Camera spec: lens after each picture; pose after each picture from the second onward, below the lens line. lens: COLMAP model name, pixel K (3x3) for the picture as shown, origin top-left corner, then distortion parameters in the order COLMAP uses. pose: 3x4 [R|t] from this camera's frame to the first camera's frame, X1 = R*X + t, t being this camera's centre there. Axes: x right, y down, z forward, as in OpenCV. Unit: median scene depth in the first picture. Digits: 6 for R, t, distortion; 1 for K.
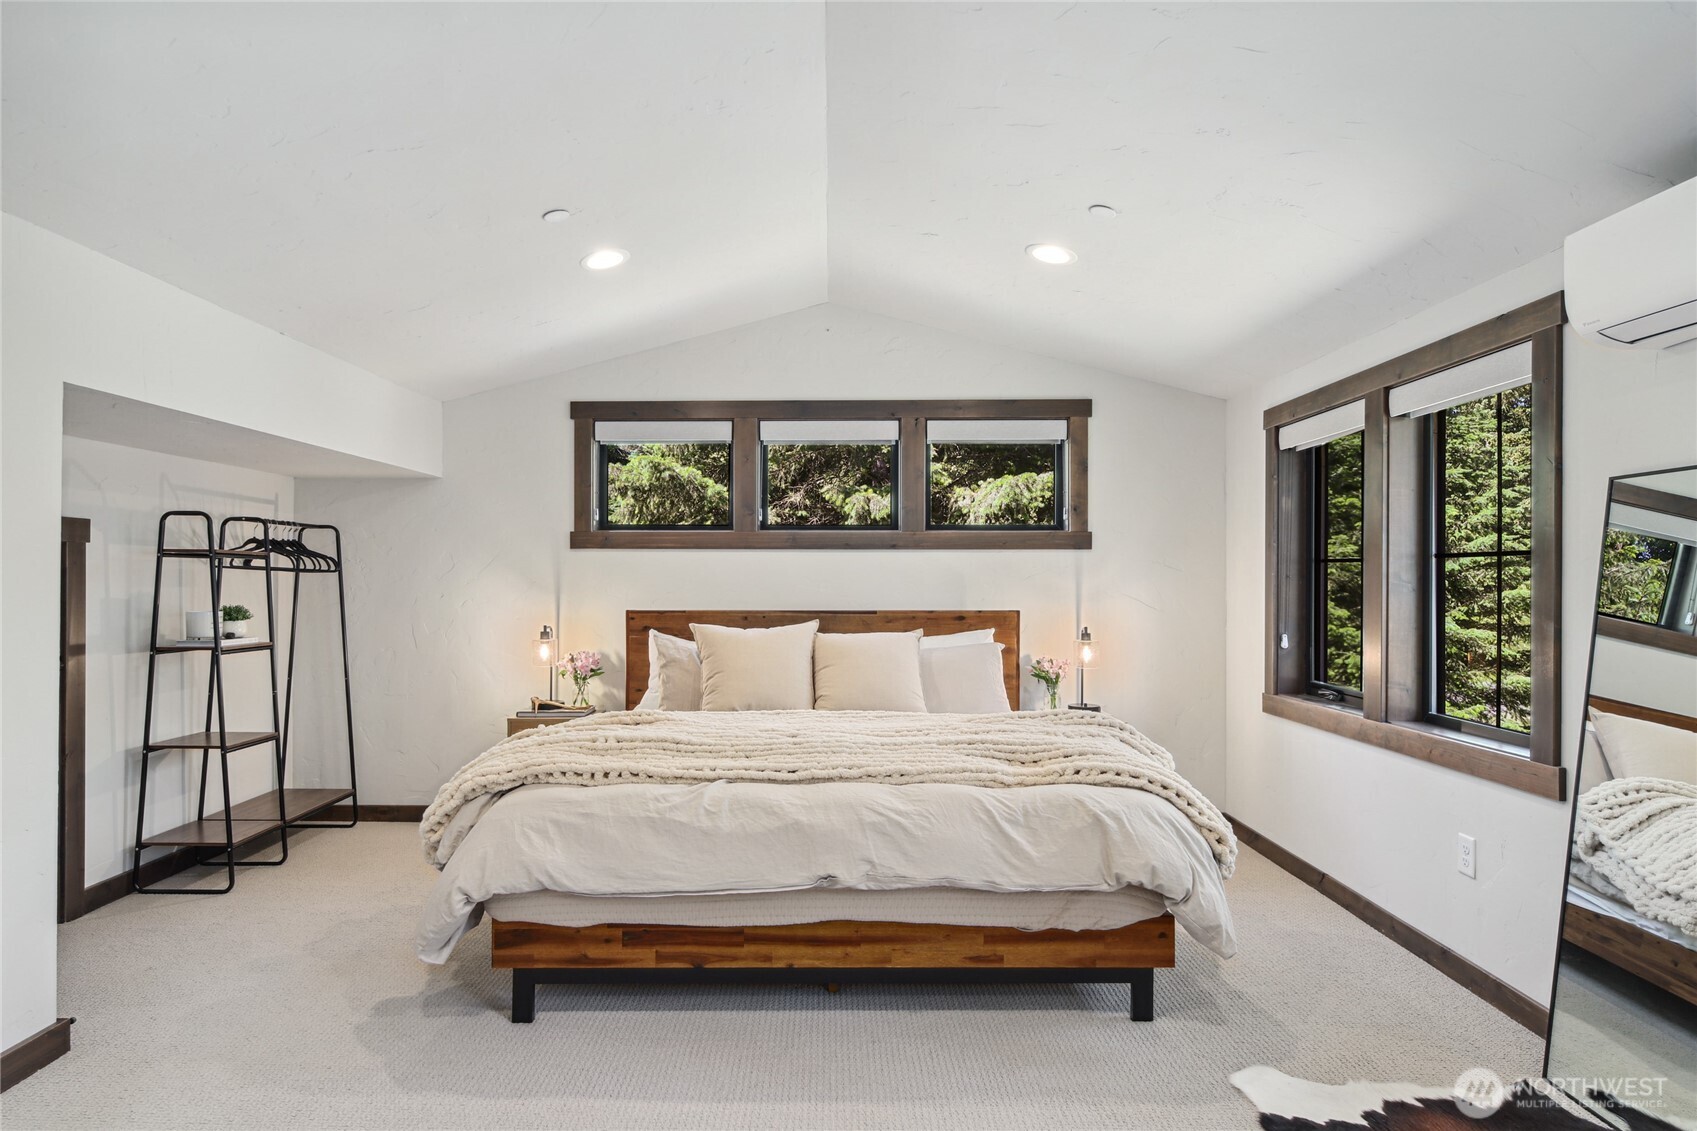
lens RADIAL K [[1001.2, 0, 836.4], [0, 1001.2, 574.8], [0, 0, 1]] dist [0.005470, -0.000675]
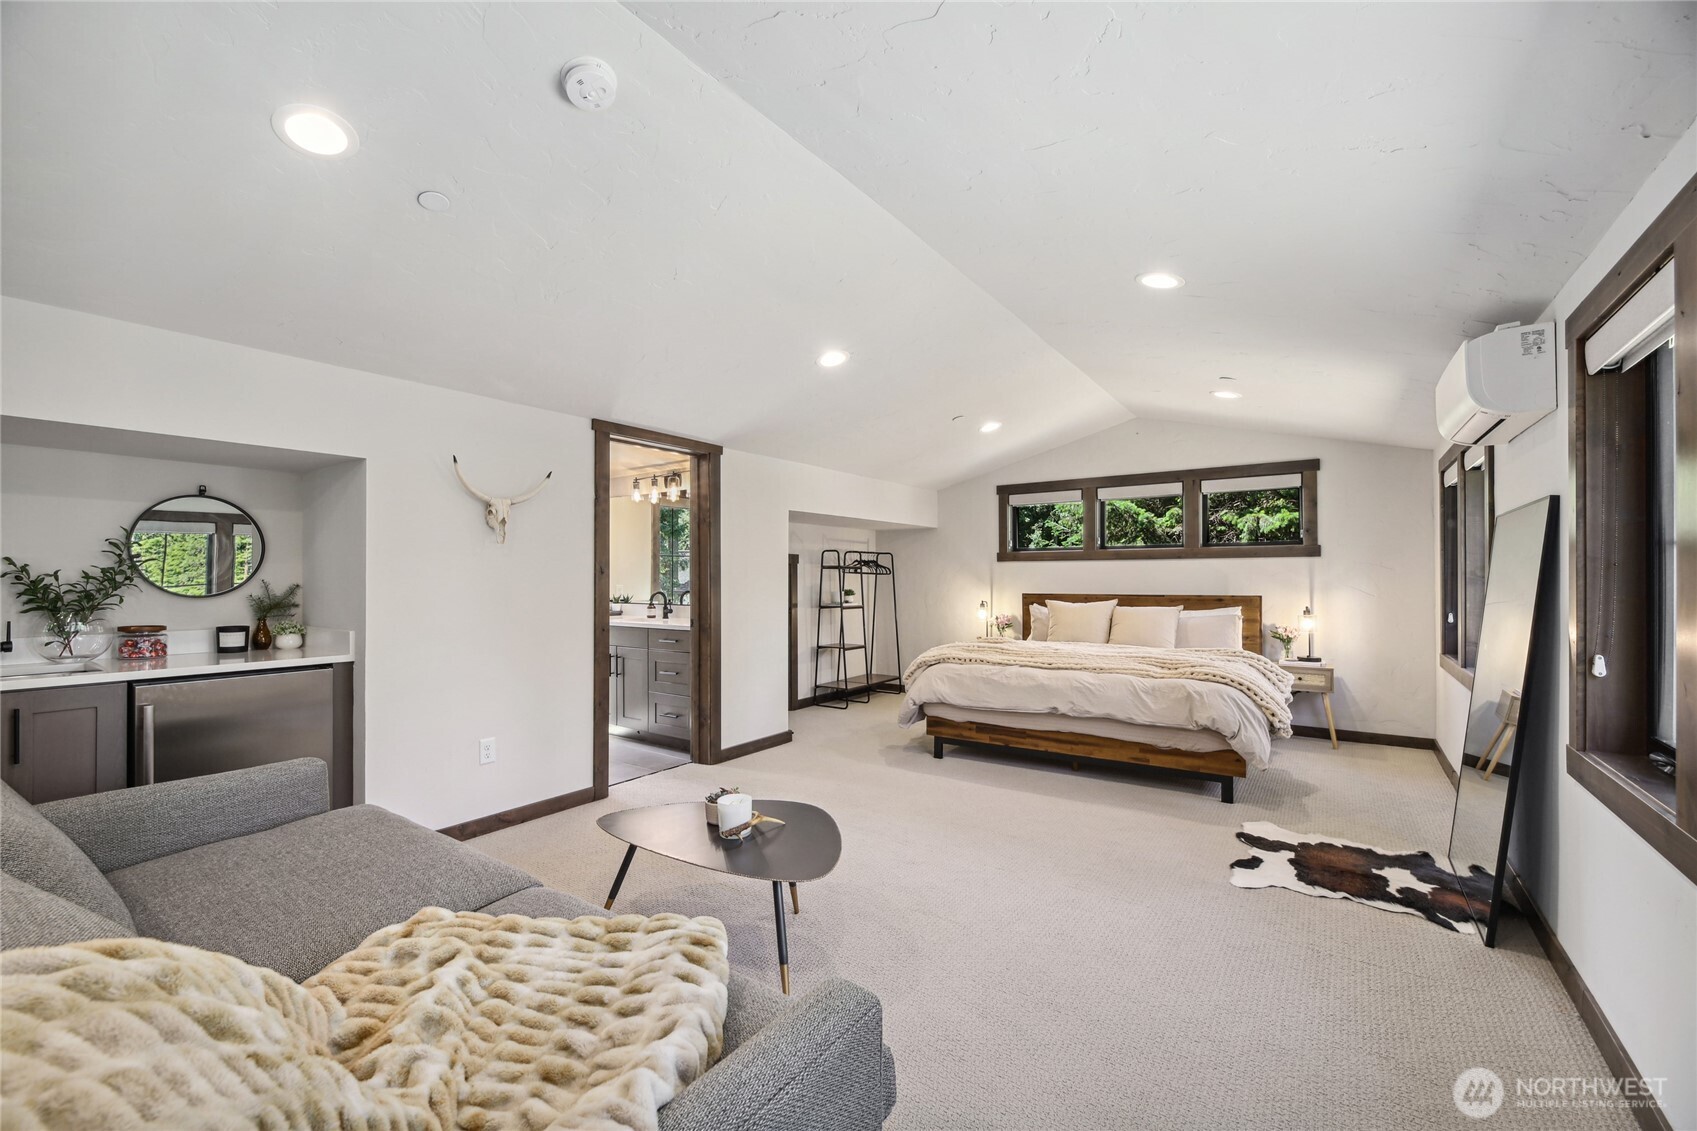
lens RADIAL K [[683.4, 0, 844.7], [0, 683.4, 572.9], [0, 0, 1]] dist [0.006281, -0.005103]
pose [[0.834058, -0.007299, -0.551628, 0.280373], [0.006333, 0.999973, -0.003656, -0.001493], [0.551640, -0.000444, 0.834082, -0.344721]]
